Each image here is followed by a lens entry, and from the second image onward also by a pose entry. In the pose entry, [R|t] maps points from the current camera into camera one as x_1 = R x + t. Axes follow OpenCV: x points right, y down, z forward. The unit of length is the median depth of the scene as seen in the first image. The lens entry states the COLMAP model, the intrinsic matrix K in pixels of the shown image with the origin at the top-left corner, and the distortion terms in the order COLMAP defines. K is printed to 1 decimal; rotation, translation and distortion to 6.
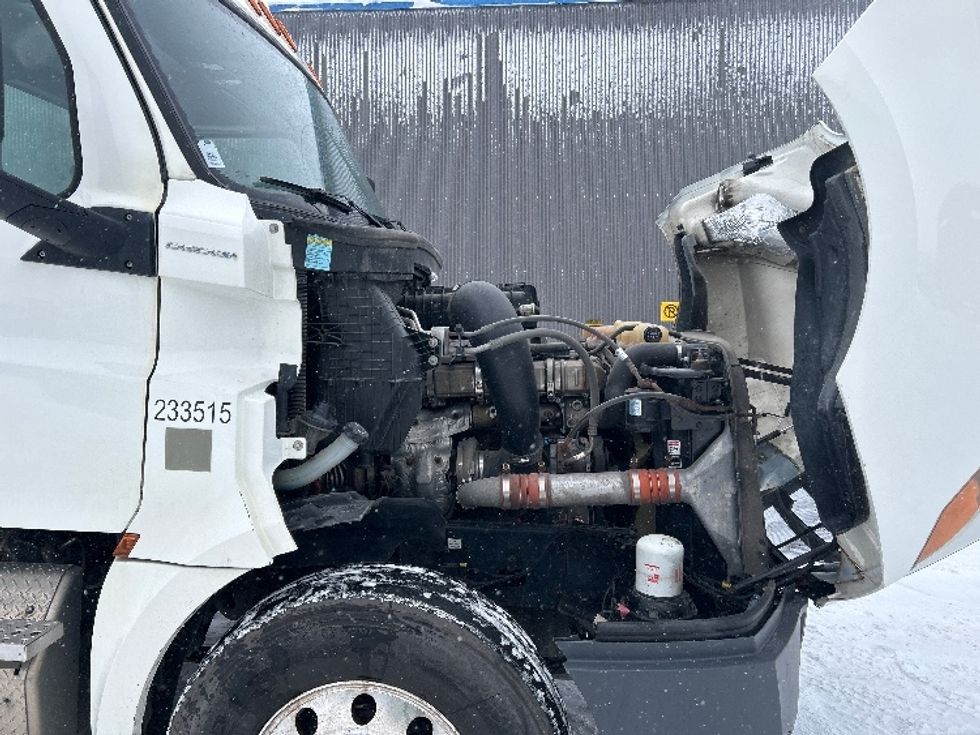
lens RADIAL K [[754.8, 0, 498.3], [0, 754.8, 378.3], [0, 0, 1]] dist [0.015418, -0.000224]
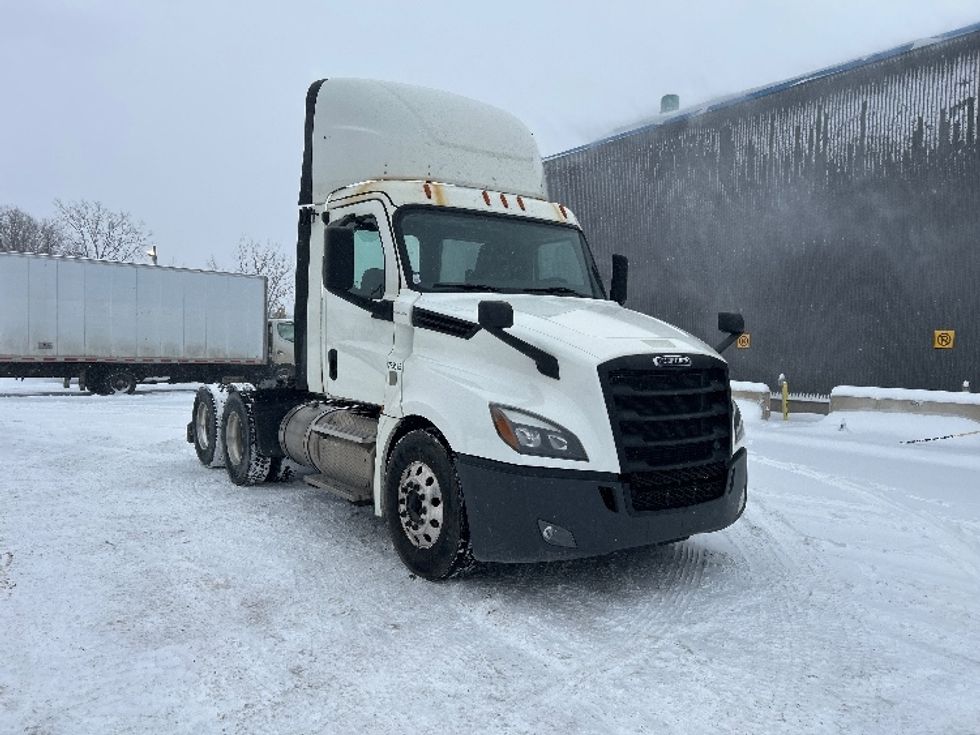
lens RADIAL K [[755.7, 0, 490.3], [0, 755.7, 387.2], [0, 0, 1]] dist [0.030398, -0.014048]
pose [[0.651416, 0.064885, -0.755941, 0.334358], [-0.080895, 0.996597, 0.015832, 0.007810], [0.754396, 0.050839, 0.654448, -0.107994]]
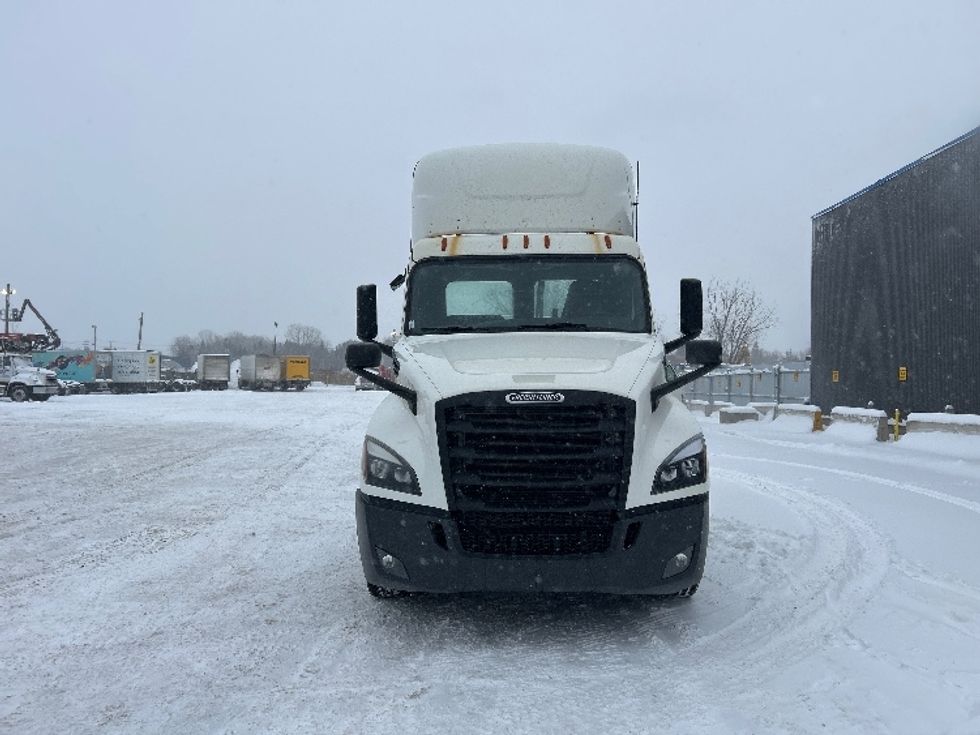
lens RADIAL K [[754.8, 0, 498.3], [0, 754.8, 378.3], [0, 0, 1]] dist [0.015418, -0.000224]
pose [[0.050108, 0.011342, -0.998679, 0.475756], [-0.075416, 0.997124, 0.007540, -0.020152], [0.995892, 0.074938, 0.050819, 0.204868]]
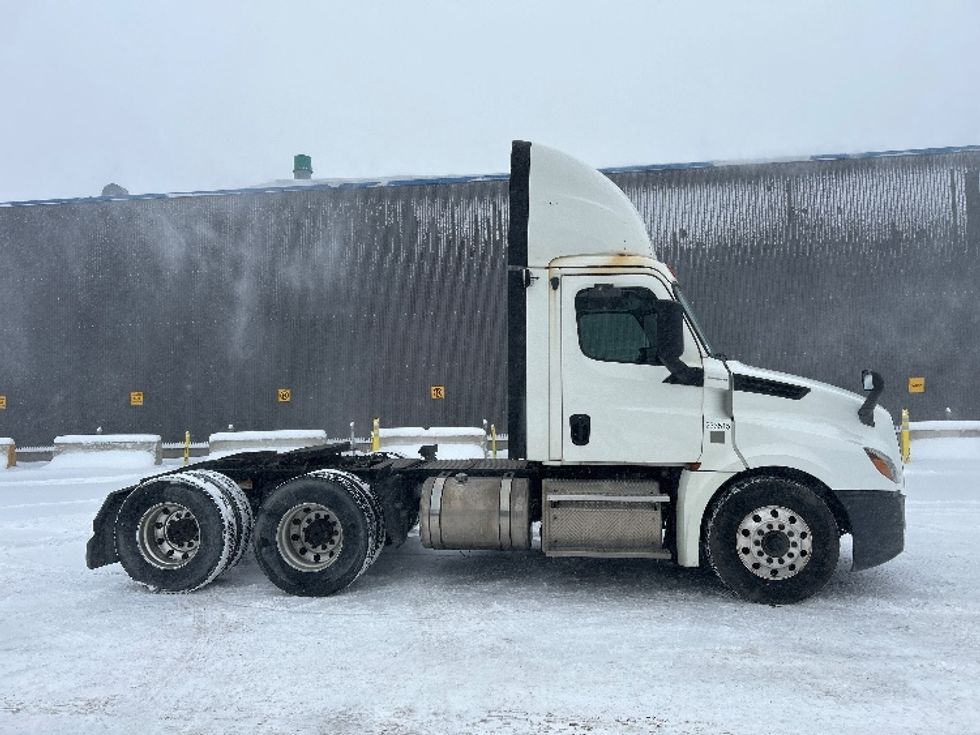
lens RADIAL K [[755.7, 0, 490.3], [0, 755.7, 387.2], [0, 0, 1]] dist [0.030398, -0.014048]
pose [[0.999201, -0.005880, -0.039521, -0.202985], [0.002698, 0.996783, -0.080105, 0.021942], [0.039865, 0.079935, 0.996003, -0.385813]]
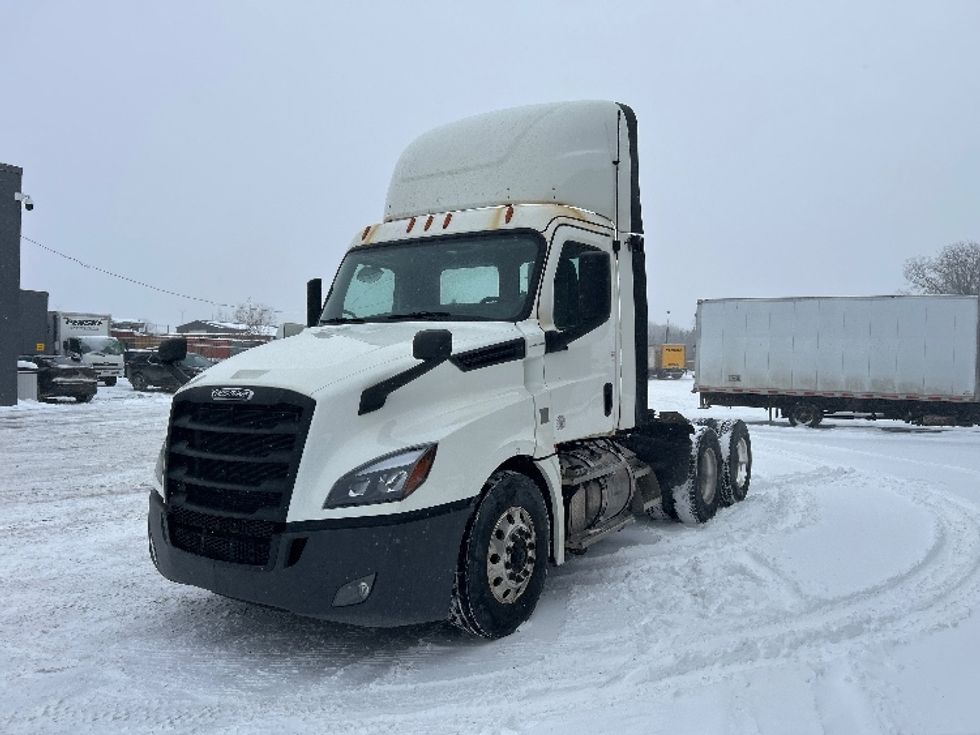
lens RADIAL K [[755.7, 0, 490.3], [0, 755.7, 387.2], [0, 0, 1]] dist [0.030398, -0.014048]
pose [[-0.482726, 0.033270, -0.875139, 0.348966], [-0.072119, 0.994374, 0.077584, -0.050598], [0.872797, 0.100567, -0.477611, 0.538558]]
